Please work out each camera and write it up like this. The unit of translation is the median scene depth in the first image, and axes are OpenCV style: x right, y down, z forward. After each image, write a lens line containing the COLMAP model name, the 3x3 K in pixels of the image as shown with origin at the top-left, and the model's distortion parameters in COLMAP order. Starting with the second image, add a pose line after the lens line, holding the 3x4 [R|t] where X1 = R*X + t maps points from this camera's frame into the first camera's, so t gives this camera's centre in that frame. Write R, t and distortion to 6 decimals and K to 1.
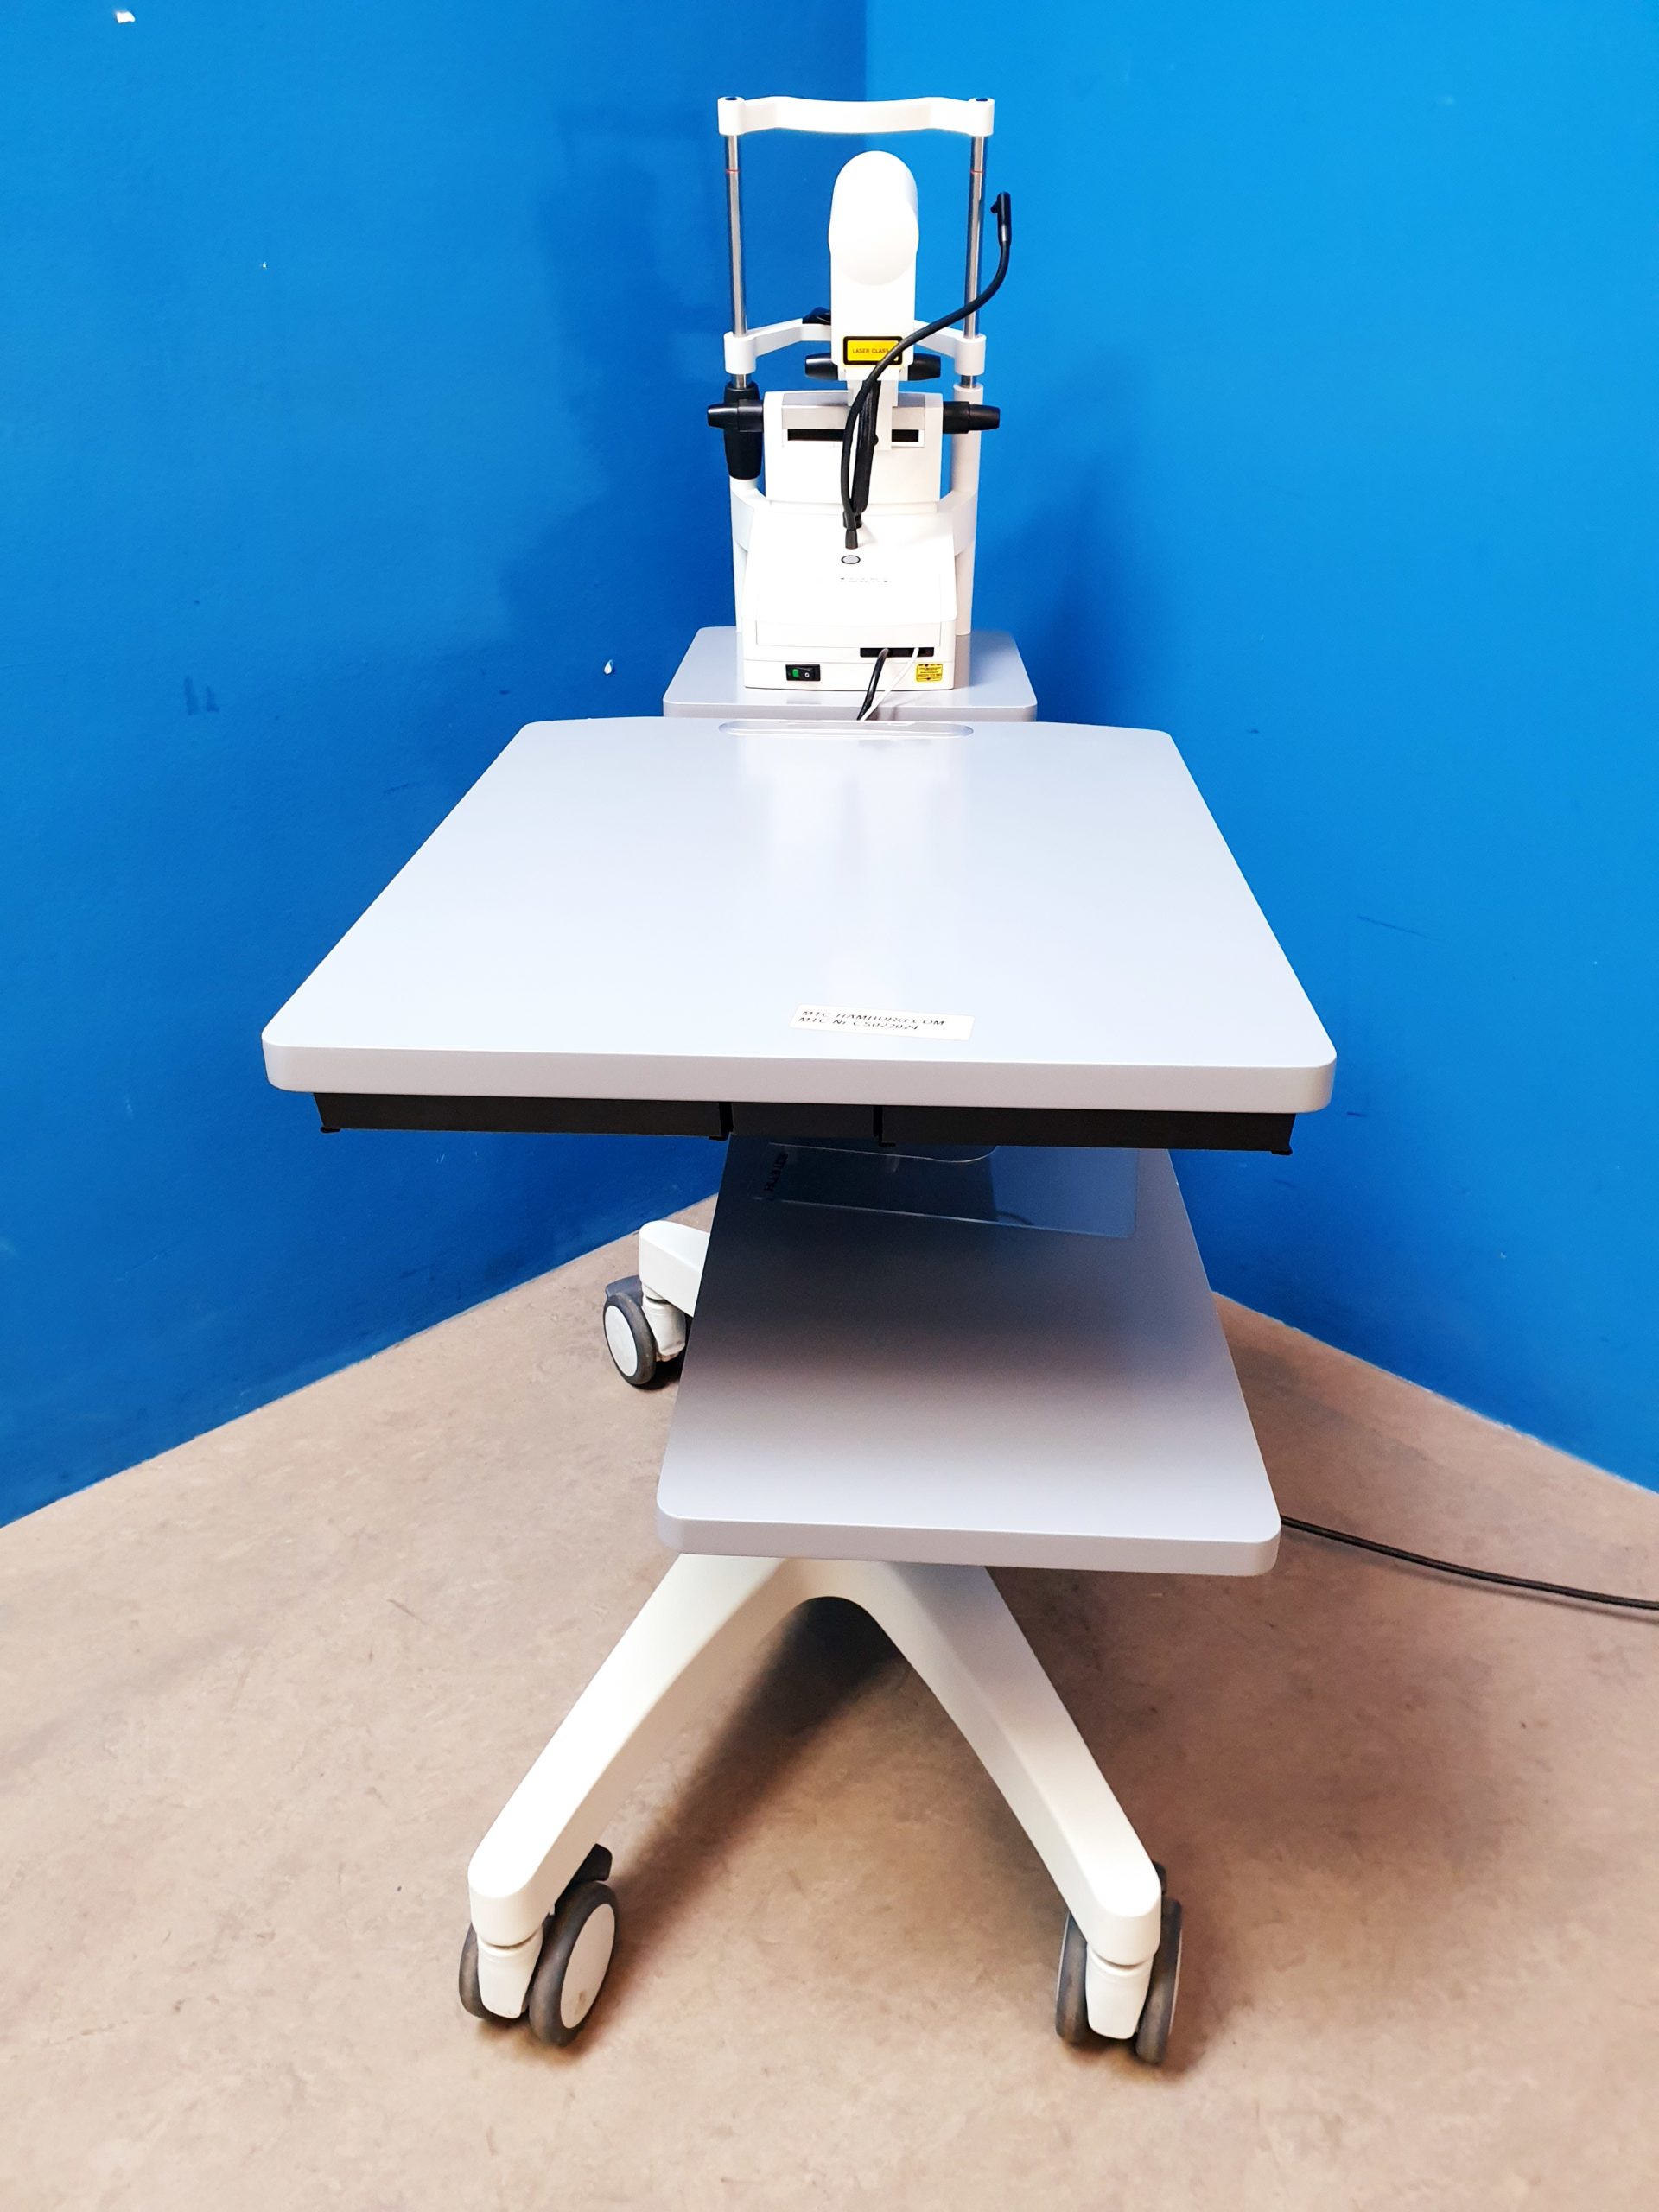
lens RADIAL K [[1723.2, 0, 834.2], [0, 1723.2, 1087.1], [0, 0, 1]] dist [0.039510, -0.006402]
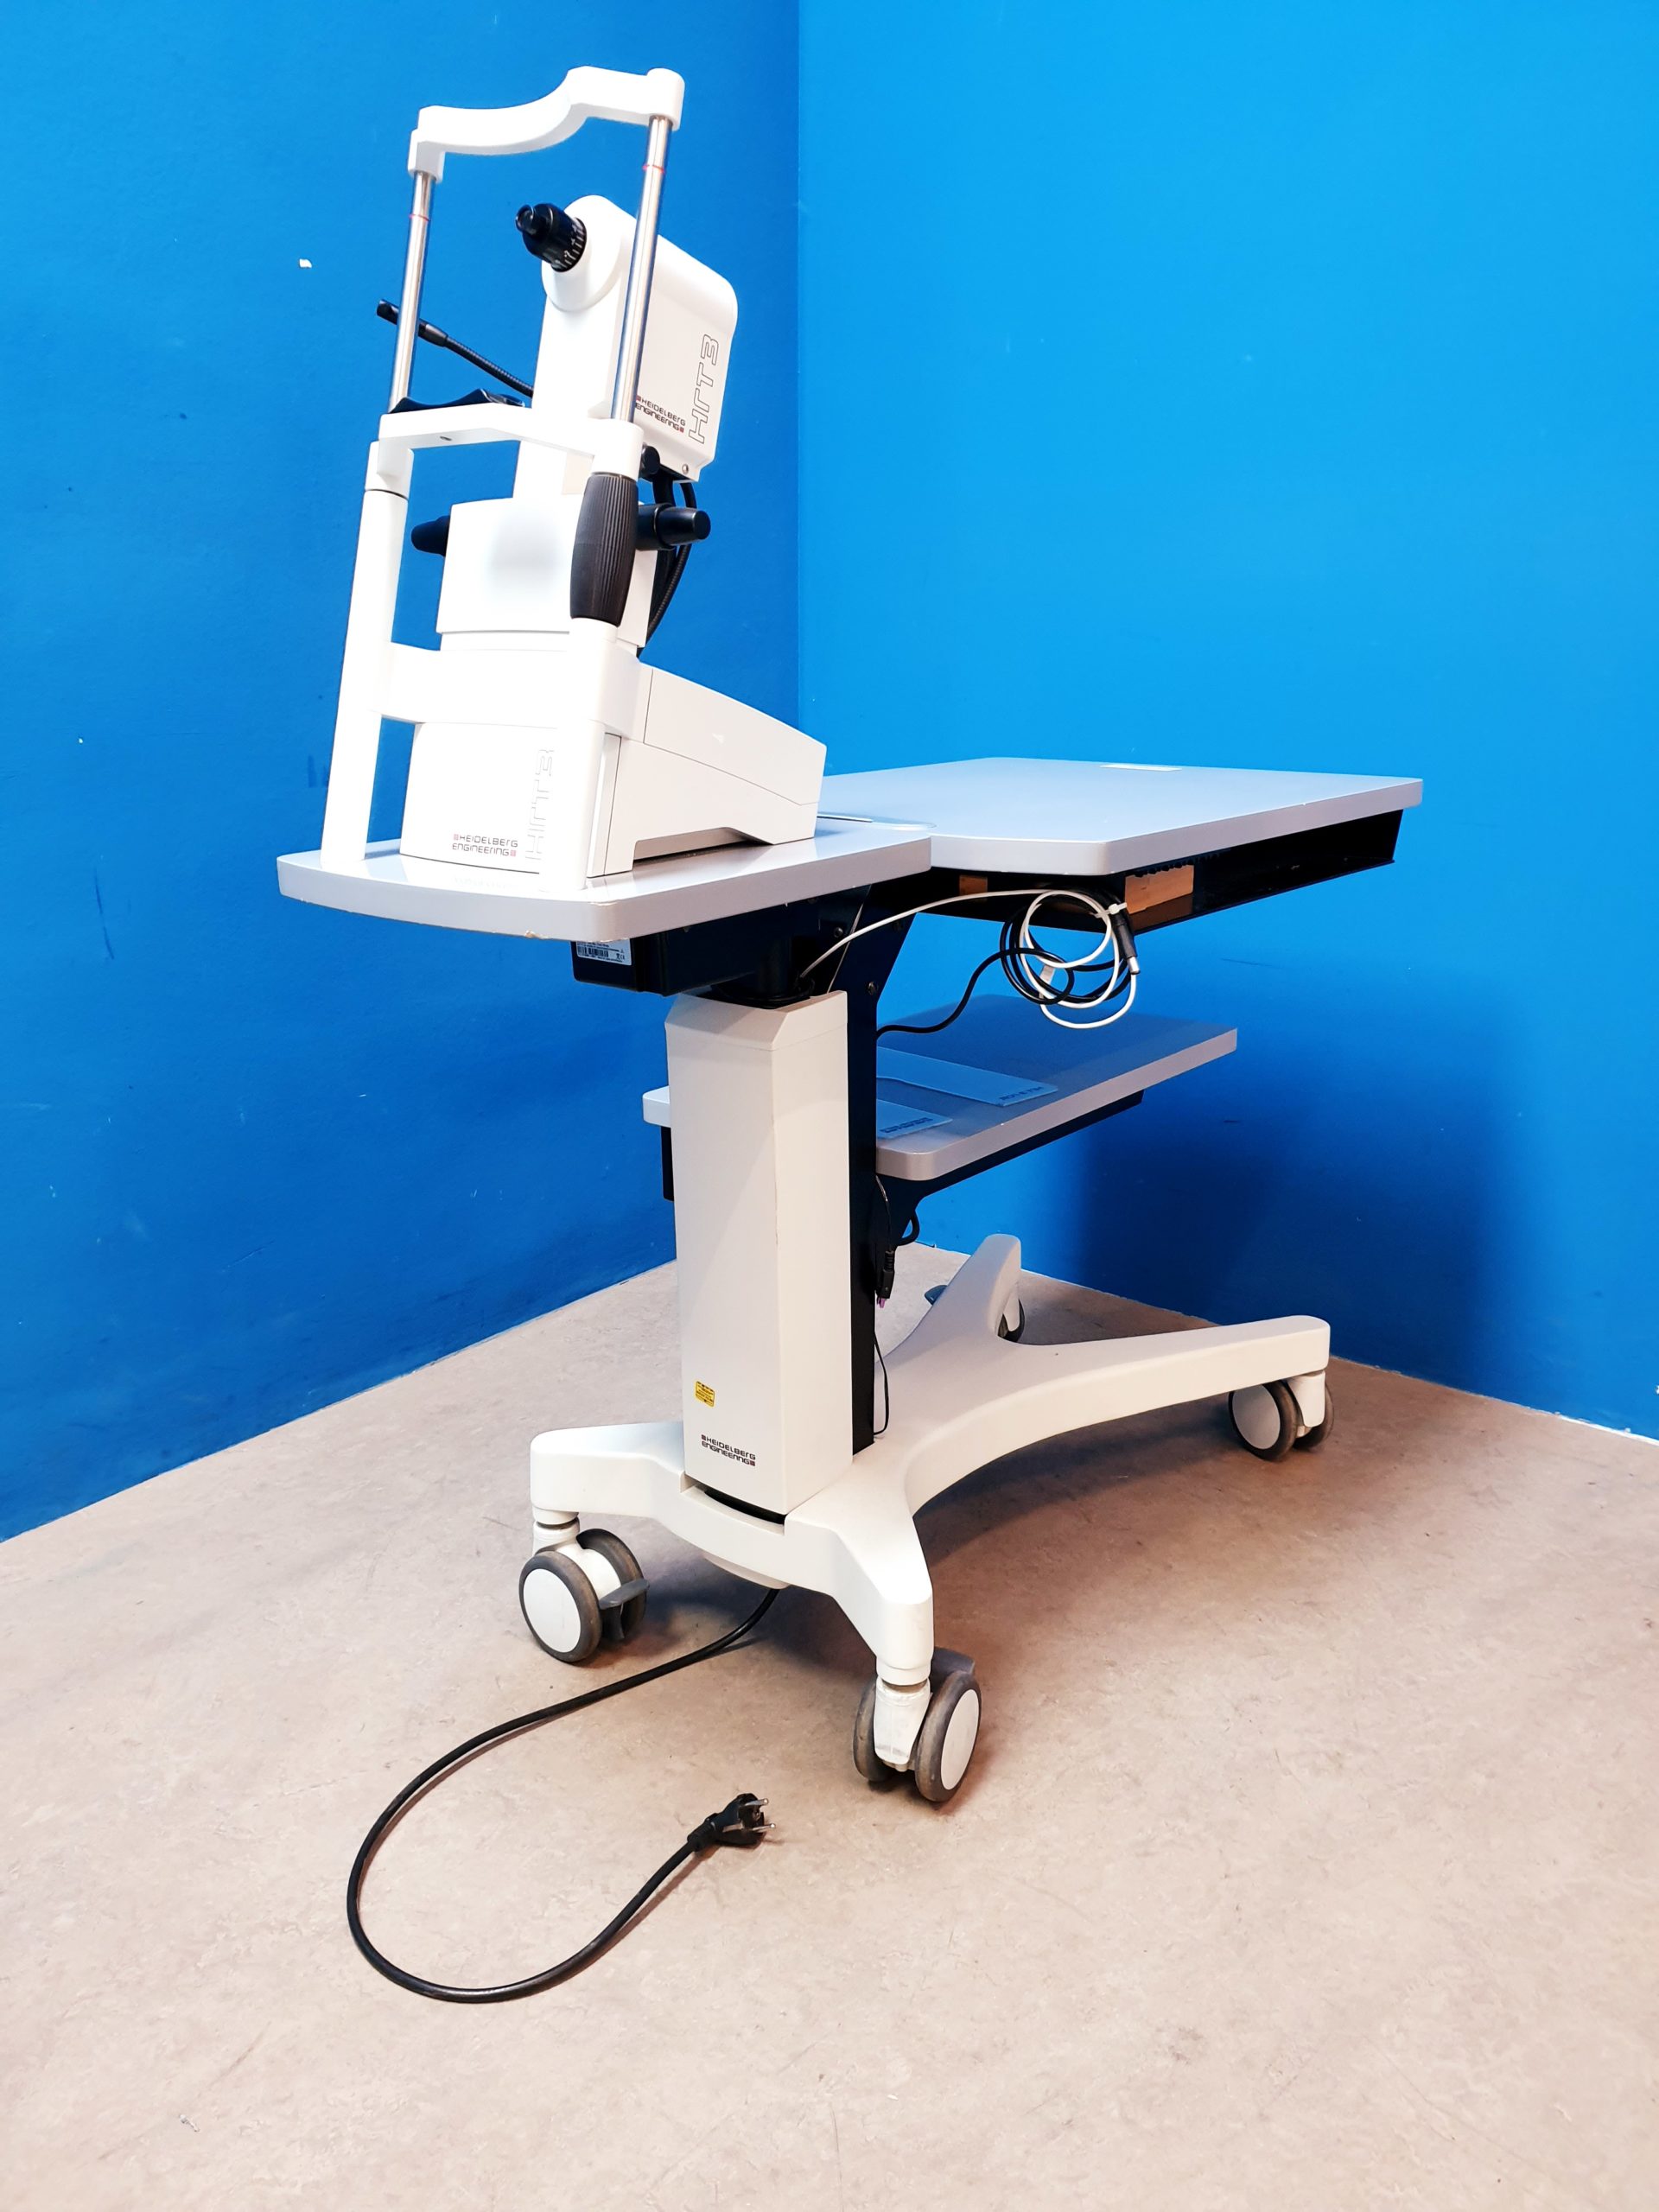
lens RADIAL K [[1723.2, 0, 827.4], [0, 1723.2, 1103.5], [0, 0, 1]] dist [0.039510, -0.006402]
pose [[0.991192, -0.027957, 0.129445, -0.208169], [0.050223, 0.983799, -0.172094, 0.285588], [-0.122536, 0.177080, 0.976539, -0.249320]]
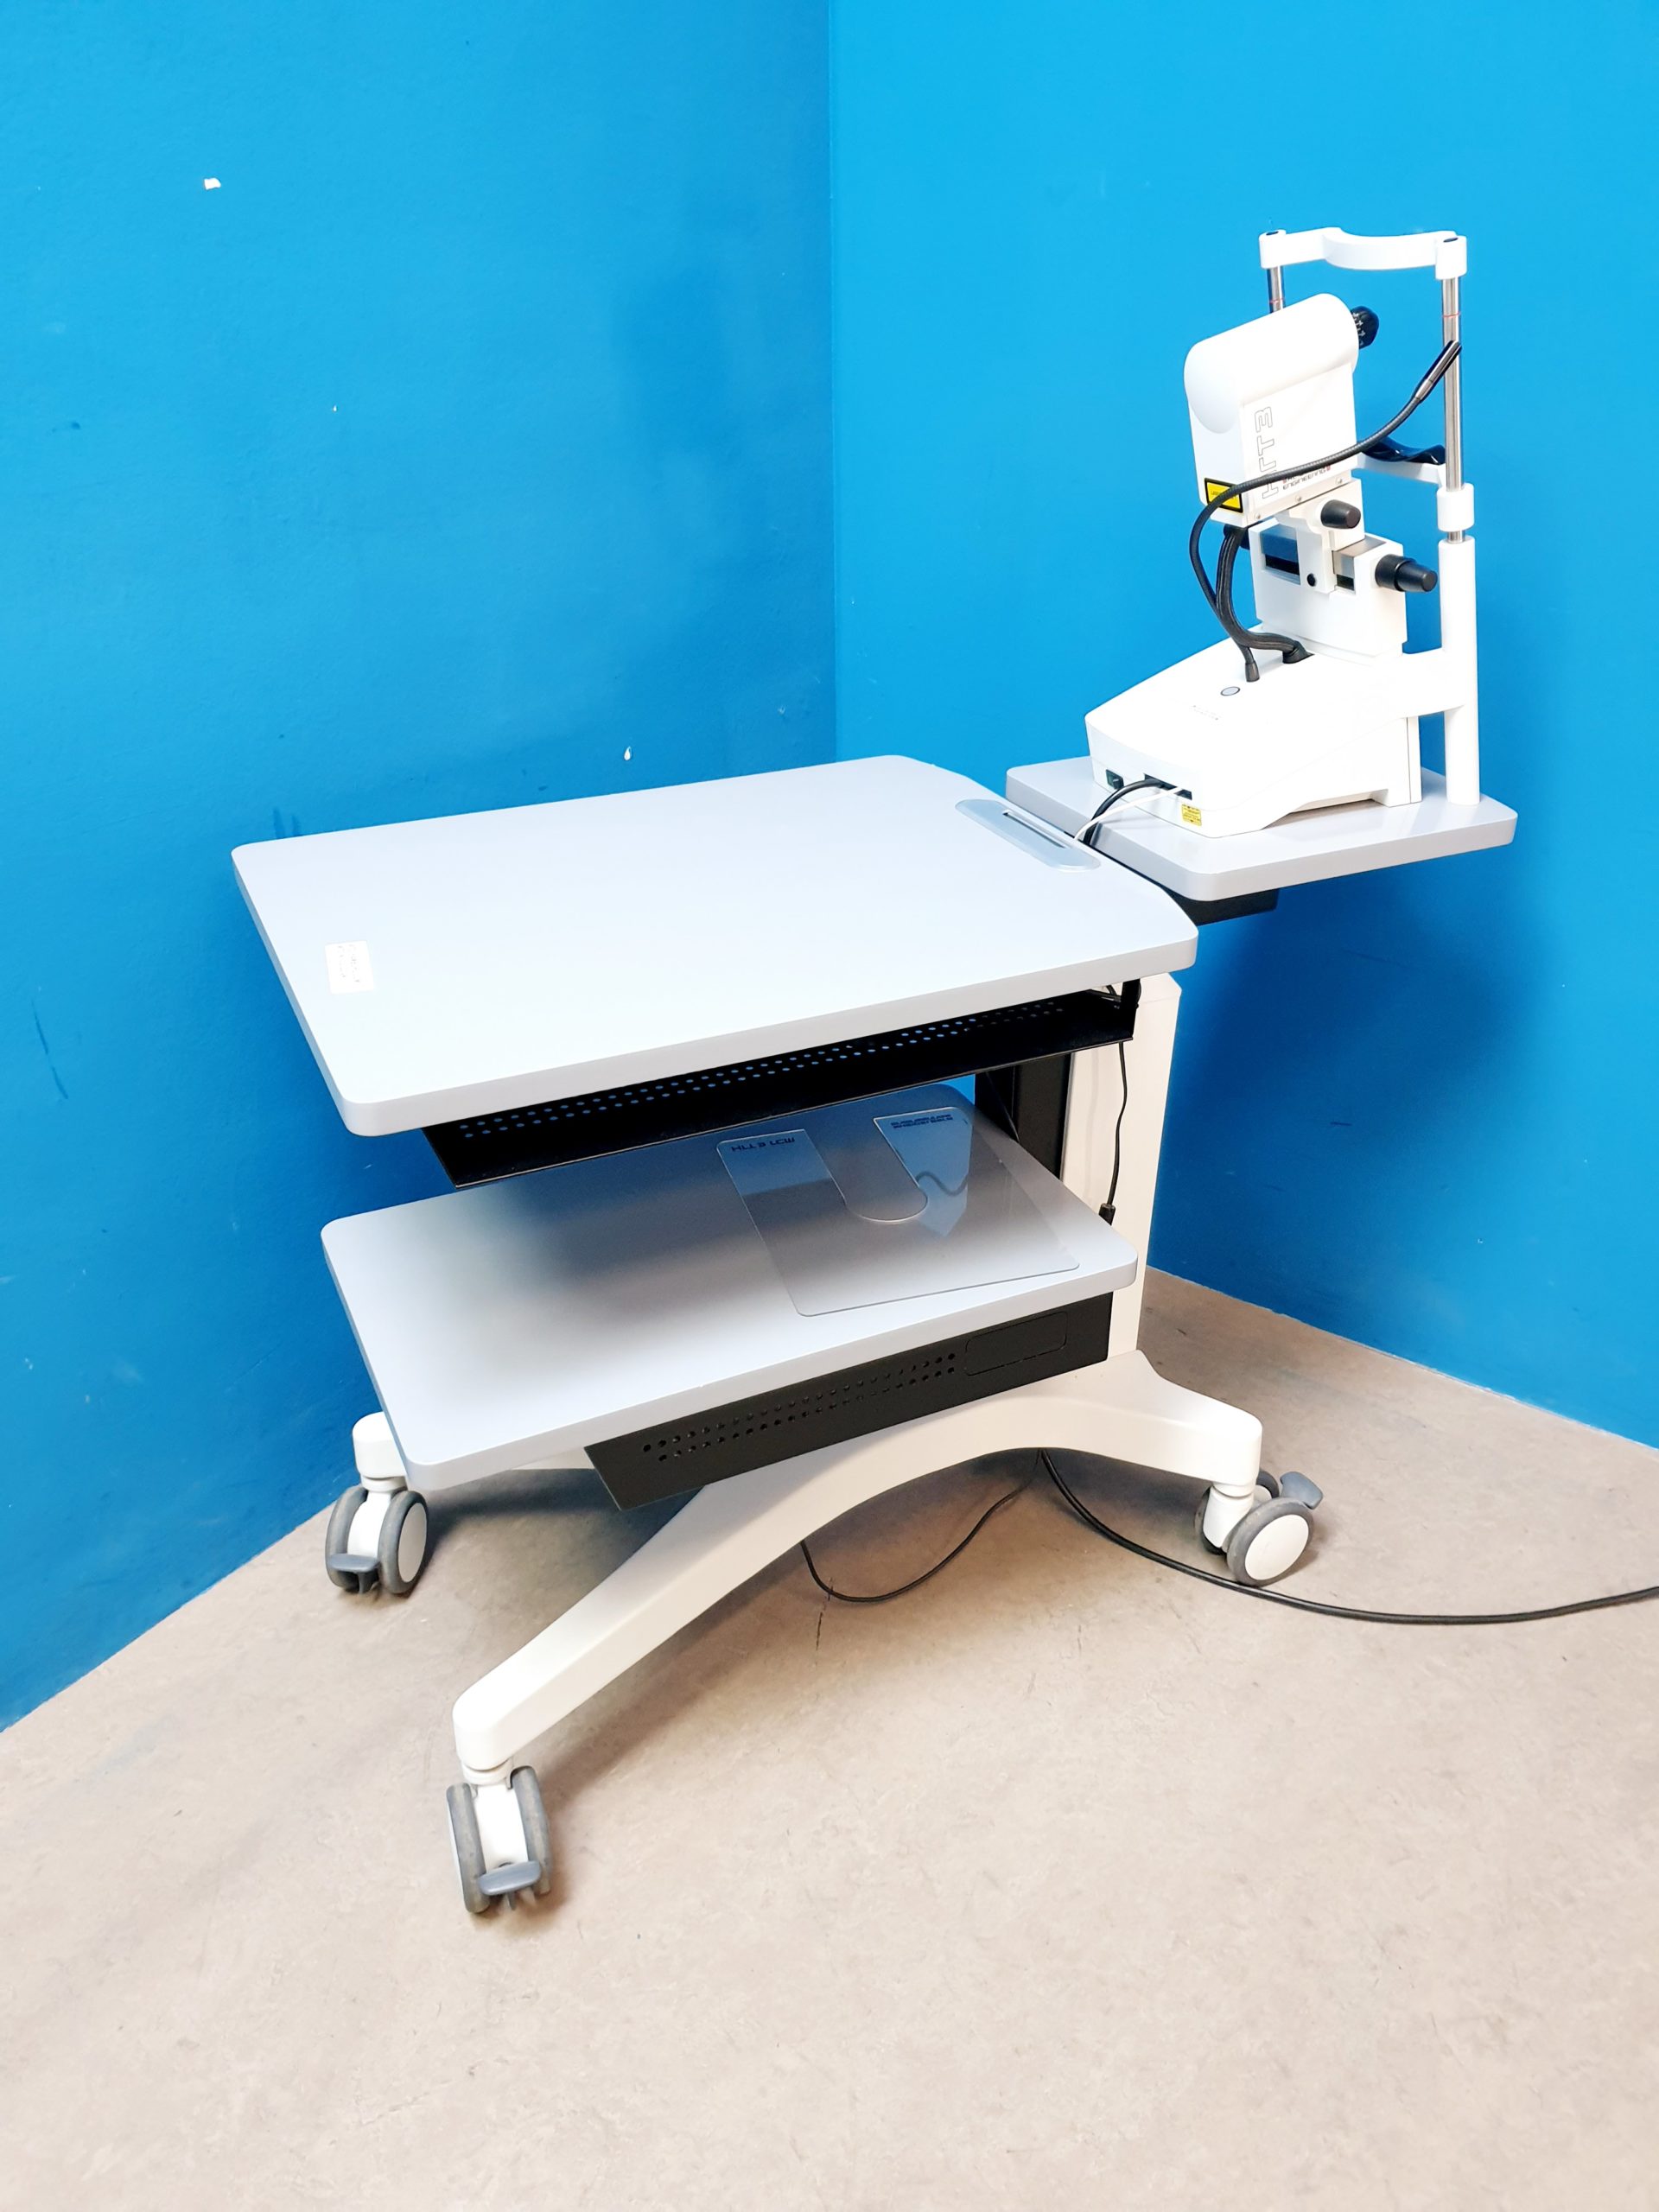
lens RADIAL K [[1723.2, 0, 828.4], [0, 1723.2, 1110.1], [0, 0, 1]] dist [0.039510, -0.006402]
pose [[0.988380, -0.079841, 0.129346, -0.235036], [0.074205, 0.996096, 0.047825, -0.100107], [-0.132659, -0.037671, 0.990446, -0.077356]]
